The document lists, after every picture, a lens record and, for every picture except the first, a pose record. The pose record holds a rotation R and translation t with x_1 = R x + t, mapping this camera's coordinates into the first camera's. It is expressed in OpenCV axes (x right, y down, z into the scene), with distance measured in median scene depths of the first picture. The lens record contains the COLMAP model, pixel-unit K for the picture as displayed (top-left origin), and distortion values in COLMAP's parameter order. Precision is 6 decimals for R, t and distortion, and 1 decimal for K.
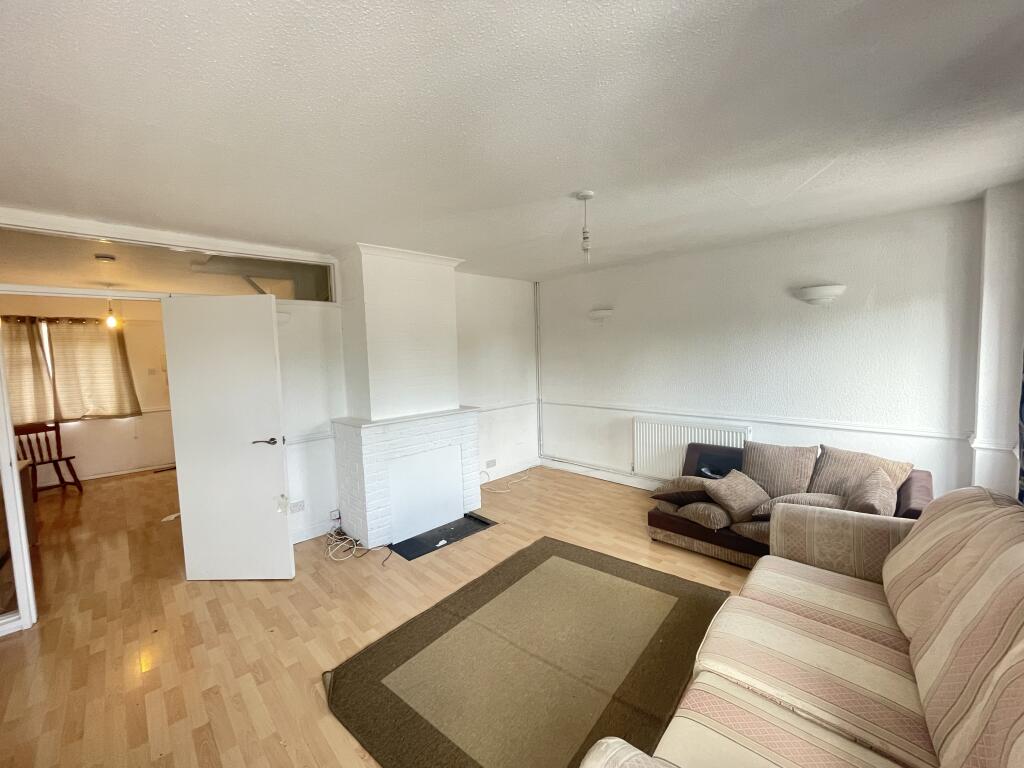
lens RADIAL K [[412.8, 0, 511.5], [0, 412.8, 381.2], [0, 0, 1]] dist [-0.001442, -0.000001]
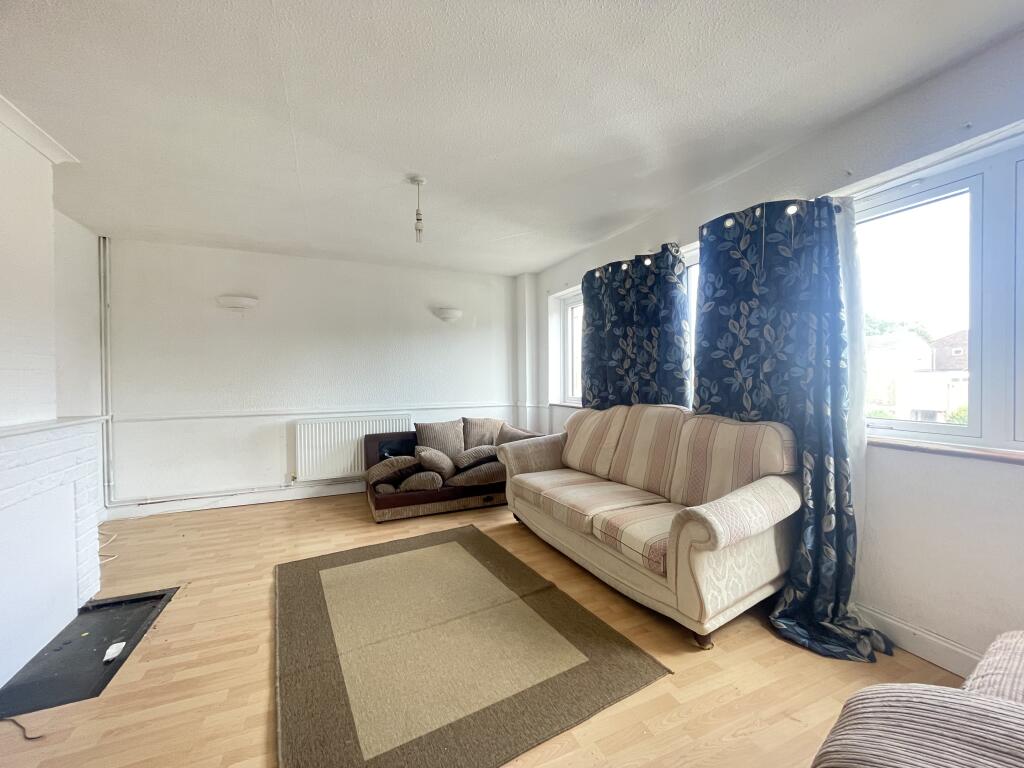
lens RADIAL K [[412.8, 0, 509.7], [0, 412.8, 382.2], [0, 0, 1]] dist [-0.001442, -0.000001]
pose [[0.365475, 0.014925, 0.930701, -0.489997], [0.063597, 0.997135, -0.040964, 0.090652], [-0.928646, 0.074161, 0.363479, 0.281398]]
